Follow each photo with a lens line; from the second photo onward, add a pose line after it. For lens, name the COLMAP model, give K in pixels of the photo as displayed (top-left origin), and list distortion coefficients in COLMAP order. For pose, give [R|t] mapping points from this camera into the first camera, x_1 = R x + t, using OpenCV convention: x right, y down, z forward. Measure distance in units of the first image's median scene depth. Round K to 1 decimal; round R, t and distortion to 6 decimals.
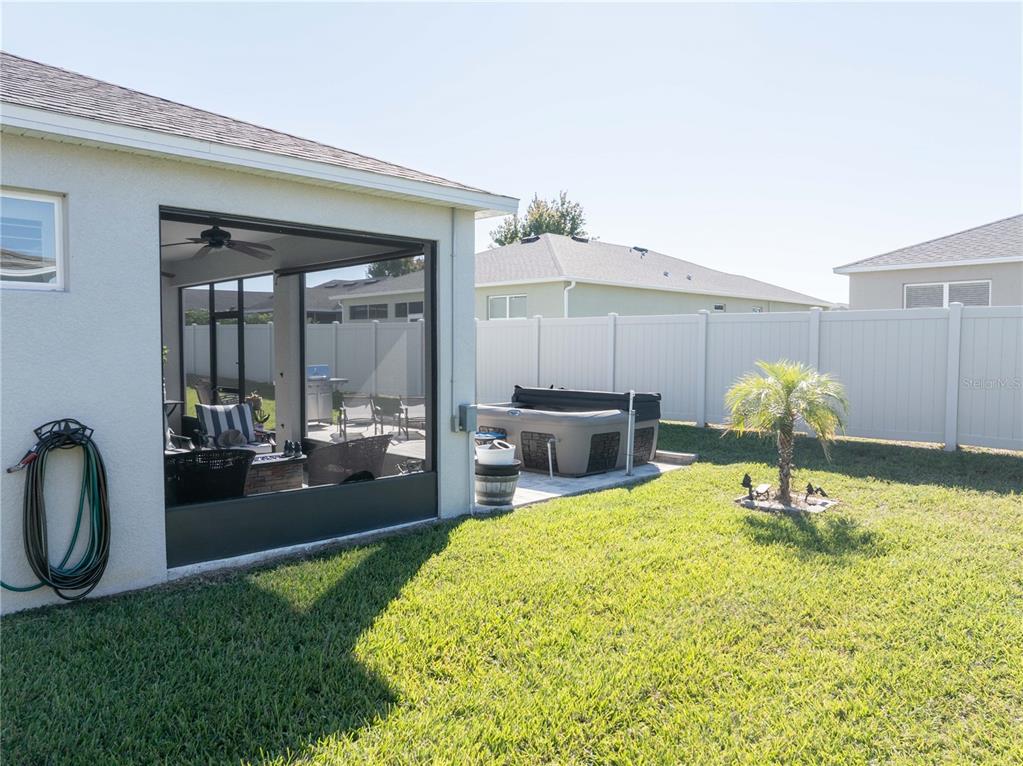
lens RADIAL K [[720.2, 0, 517.9], [0, 720.2, 379.0], [0, 0, 1]] dist [-0.040432, 0.006859]
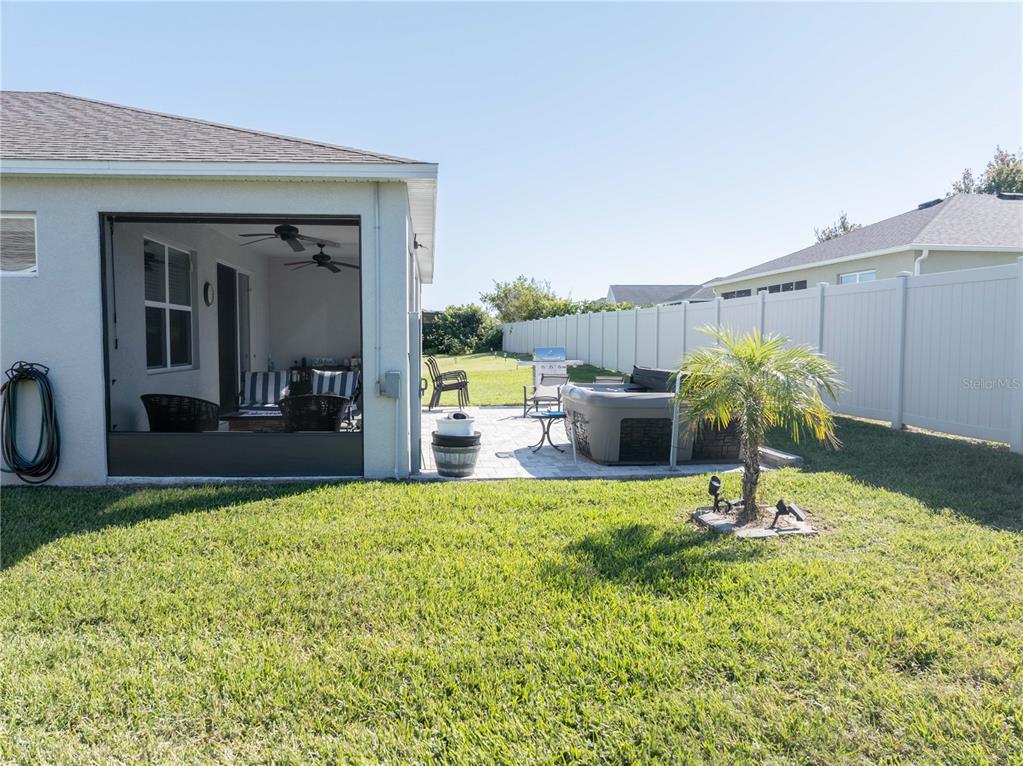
lens RADIAL K [[720.2, 0, 517.9], [0, 720.2, 379.0], [0, 0, 1]] dist [-0.040432, 0.006859]
pose [[0.779465, 0.033662, -0.625541, 0.653973], [-0.028562, 0.999426, 0.018192, 0.020730], [0.625794, 0.003686, 0.779979, 0.282772]]
